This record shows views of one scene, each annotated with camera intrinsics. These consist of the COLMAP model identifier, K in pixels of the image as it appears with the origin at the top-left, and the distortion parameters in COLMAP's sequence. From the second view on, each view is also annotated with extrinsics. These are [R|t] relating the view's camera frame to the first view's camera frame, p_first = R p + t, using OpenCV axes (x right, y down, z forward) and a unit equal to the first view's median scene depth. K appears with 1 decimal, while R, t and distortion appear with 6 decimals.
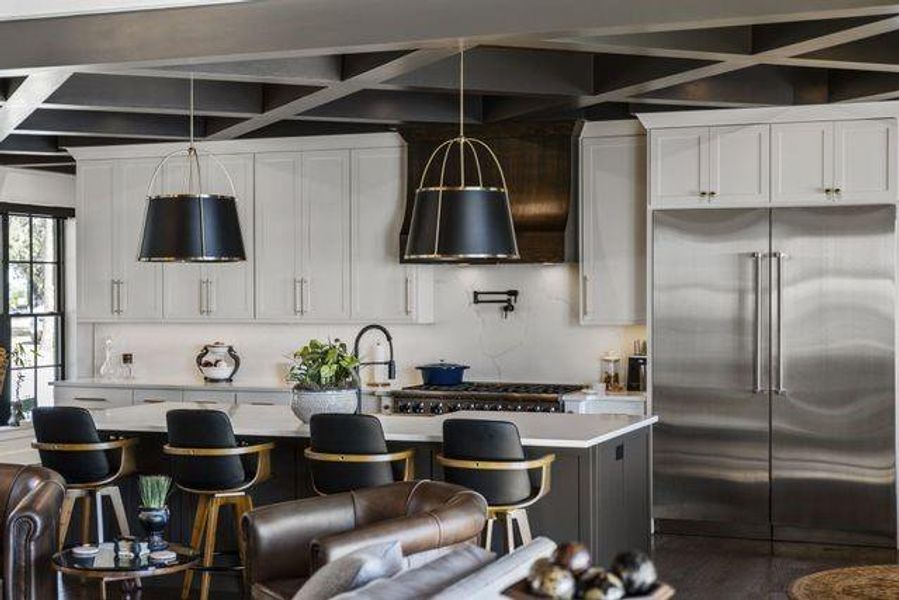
lens RADIAL K [[1396.5, 0, 413.8], [0, 1396.5, 283.4], [0, 0, 1]] dist [0.051562, 0.031318]
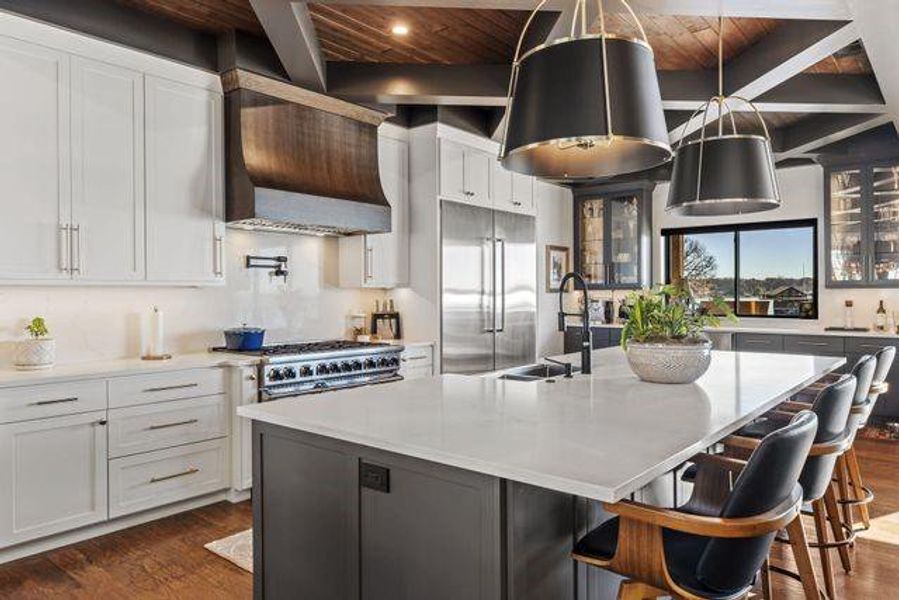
lens RADIAL K [[598.8, 0, 435.8], [0, 598.8, 296.9], [0, 0, 1]] dist [-0.003545, -0.001374]
pose [[0.323910, -0.001227, 0.946087, -0.327906], [-0.003998, 0.999988, 0.002665, 0.034269], [-0.946080, -0.004646, 0.323901, 0.736645]]
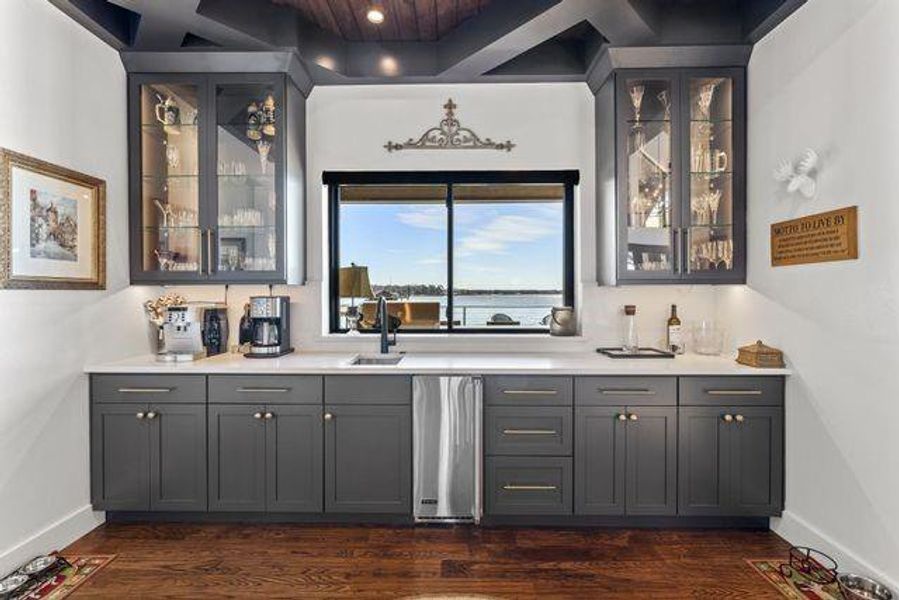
lens RADIAL K [[398.2, 0, 449.5], [0, 398.2, 300.0], [0, 0, 1]] dist [-0.001909, -0.000180]
pose [[-0.360331, -0.013566, 0.932726, 0.208415], [-0.004125, 0.999908, 0.012950, 0.031973], [-0.932815, 0.000819, -0.360353, 0.729221]]
